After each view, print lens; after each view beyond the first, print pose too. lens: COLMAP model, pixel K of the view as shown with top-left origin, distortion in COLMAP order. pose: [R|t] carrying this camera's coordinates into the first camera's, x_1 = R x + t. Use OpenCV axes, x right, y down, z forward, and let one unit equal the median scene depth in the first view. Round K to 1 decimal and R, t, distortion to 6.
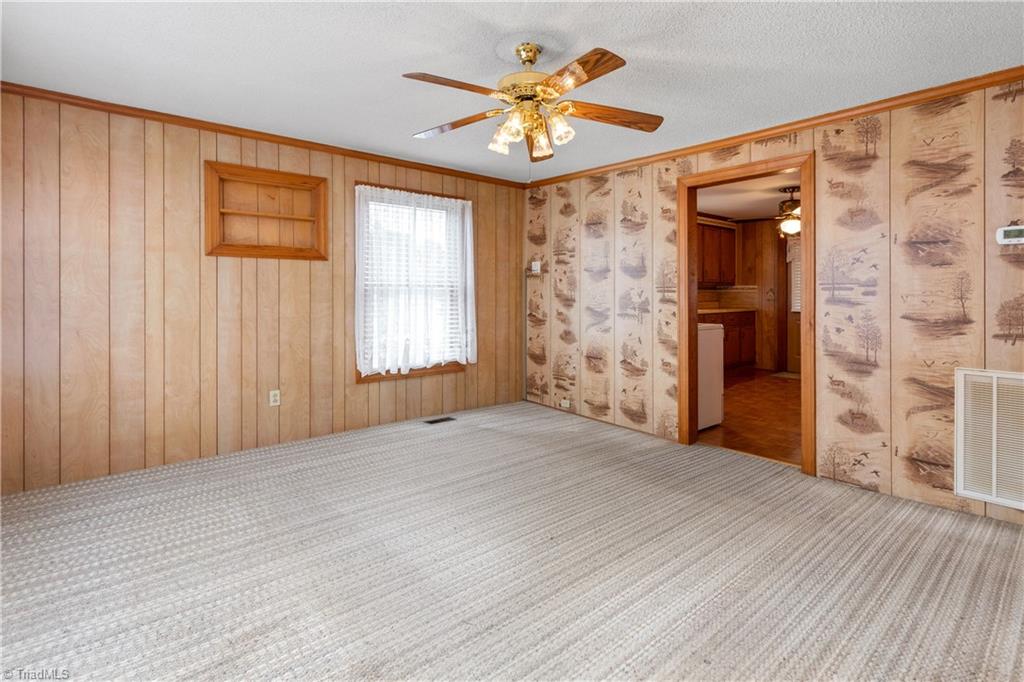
lens RADIAL K [[500.9, 0, 511.9], [0, 500.9, 295.4], [0, 0, 1]] dist [-0.003055, -0.000349]
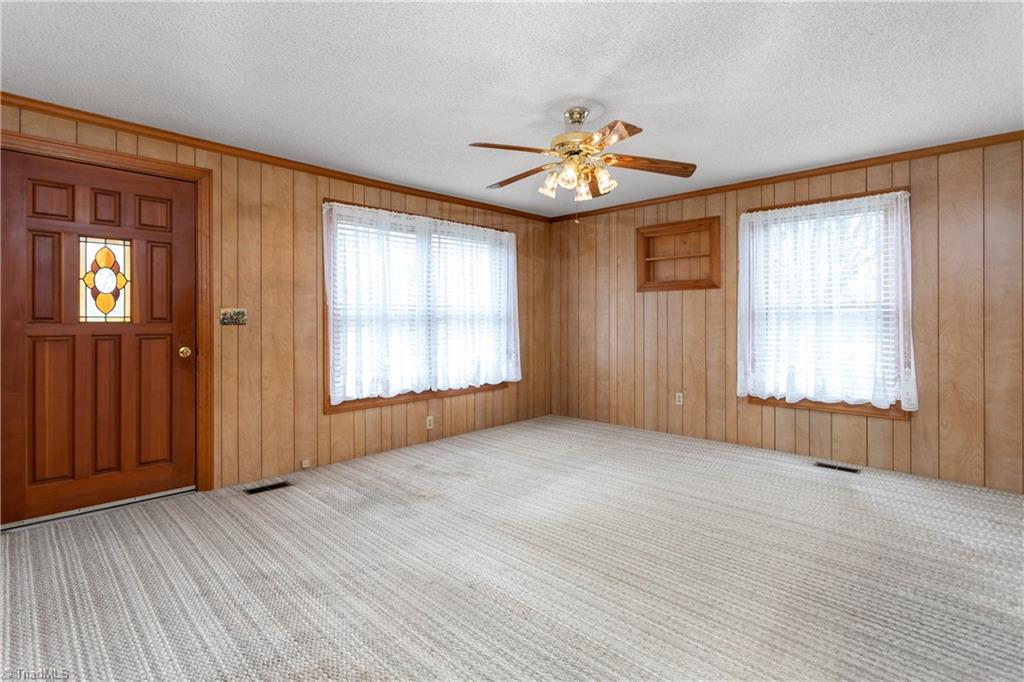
lens RADIAL K [[482.6, 0, 512.0], [0, 482.6, 321.7], [0, 0, 1]] dist [-0.000499, 0.000209]
pose [[0.107820, 0.004031, -0.994162, 0.697033], [-0.001443, 0.999991, 0.003898, 0.002879], [0.994169, 0.001014, 0.107825, 0.431670]]
